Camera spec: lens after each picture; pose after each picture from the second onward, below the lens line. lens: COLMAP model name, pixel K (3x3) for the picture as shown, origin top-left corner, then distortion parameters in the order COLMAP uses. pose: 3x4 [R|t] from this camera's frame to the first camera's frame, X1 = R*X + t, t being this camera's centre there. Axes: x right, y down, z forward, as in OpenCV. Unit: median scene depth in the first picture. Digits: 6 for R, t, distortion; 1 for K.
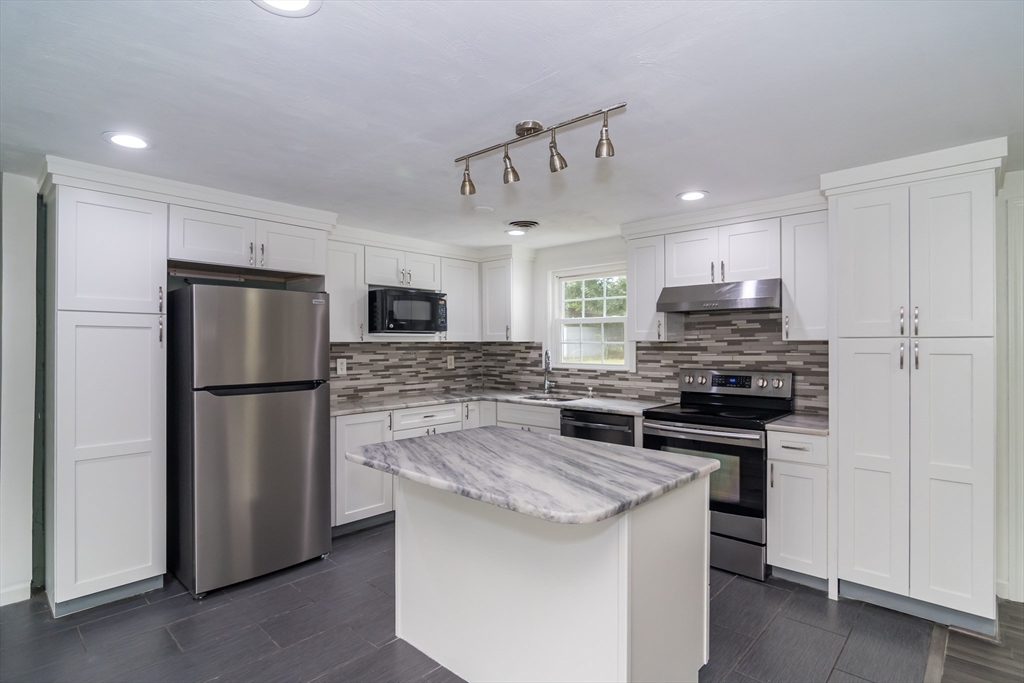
lens RADIAL K [[516.5, 0, 512.0], [0, 516.5, 341.5], [0, 0, 1]] dist [-0.001330, -0.000104]
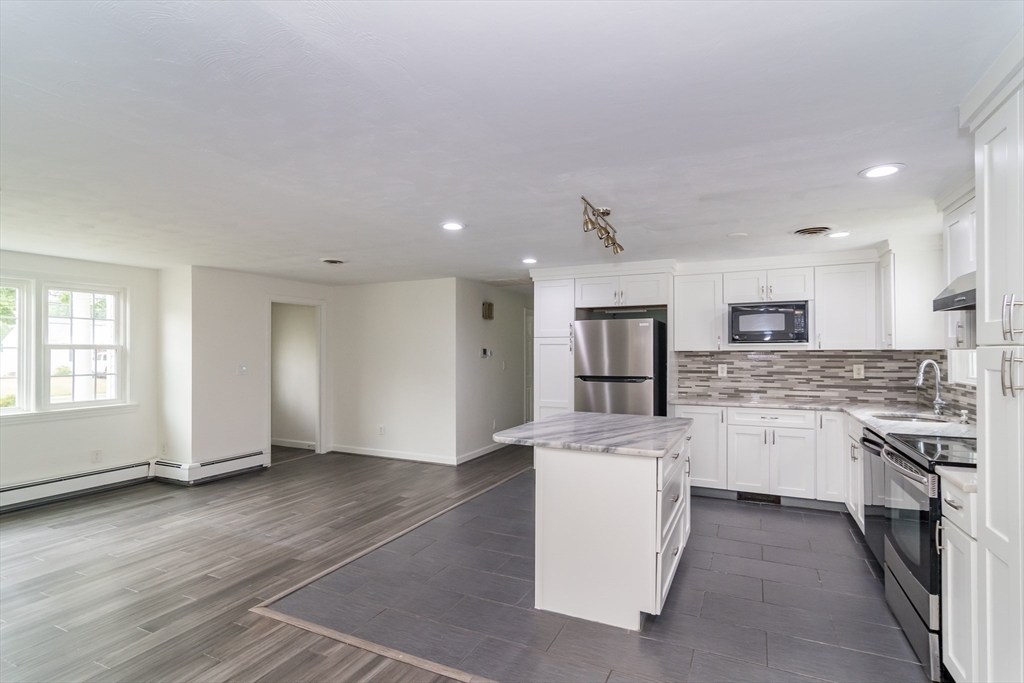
lens RADIAL K [[495.1, 0, 512.4], [0, 495.1, 348.0], [0, 0, 1]] dist [0.001576, 0.000378]
pose [[0.298254, -0.007932, -0.954454, 0.668749], [0.005921, 0.999962, -0.006460, -0.000914], [0.954468, -0.003724, 0.298289, 0.156028]]
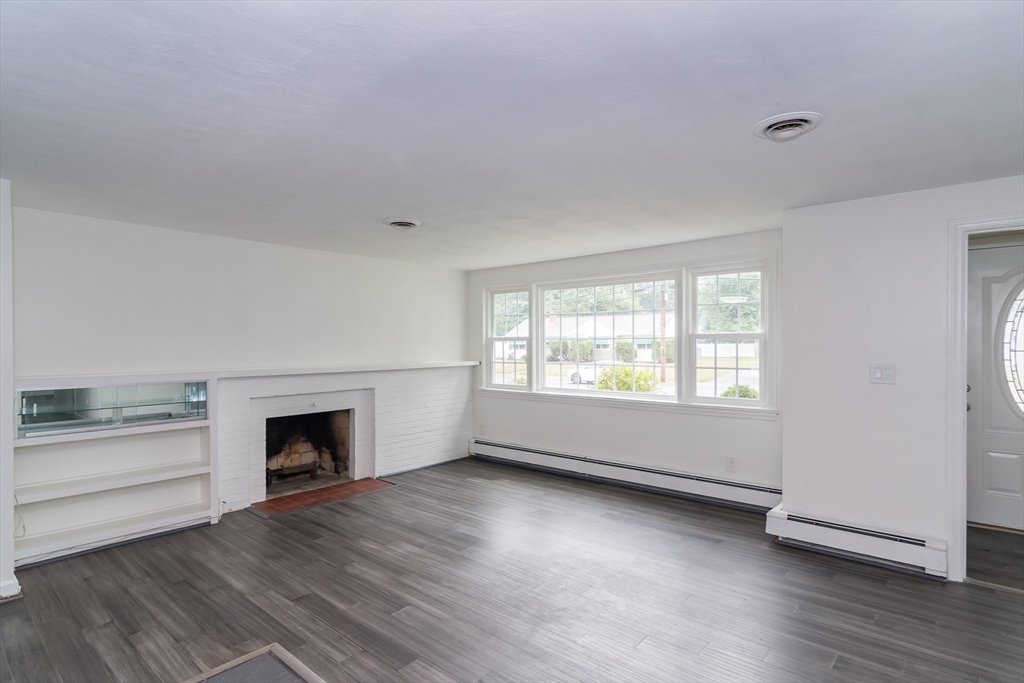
lens RADIAL K [[527.7, 0, 512.0], [0, 527.7, 341.5], [0, 0, 1]] dist [-0.001975, -0.000401]
pose [[-0.999248, 0.002759, -0.038684, -0.254006], [0.003127, 0.999950, -0.009459, 0.003673], [0.038656, -0.009573, -0.999207, 0.601980]]
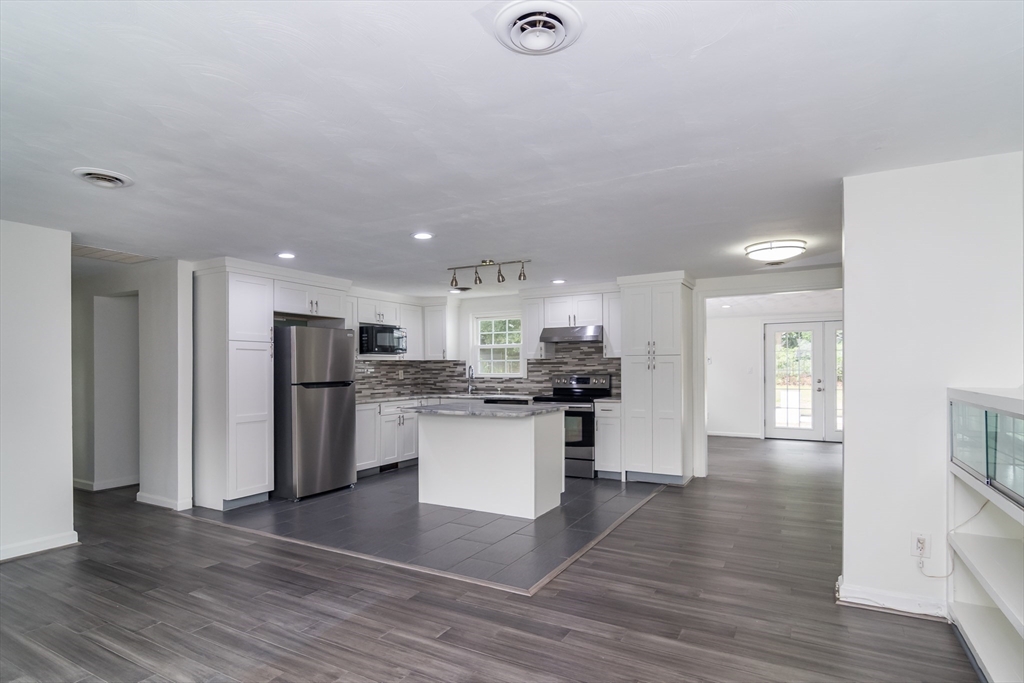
lens RADIAL K [[541.2, 0, 510.8], [0, 541.2, 368.5], [0, 0, 1]] dist [-0.001190, -0.000245]
pose [[0.972112, -0.005074, 0.234463, -0.211207], [0.004188, 0.999982, 0.004278, 0.020881], [-0.234480, -0.003177, 0.972116, -0.653046]]
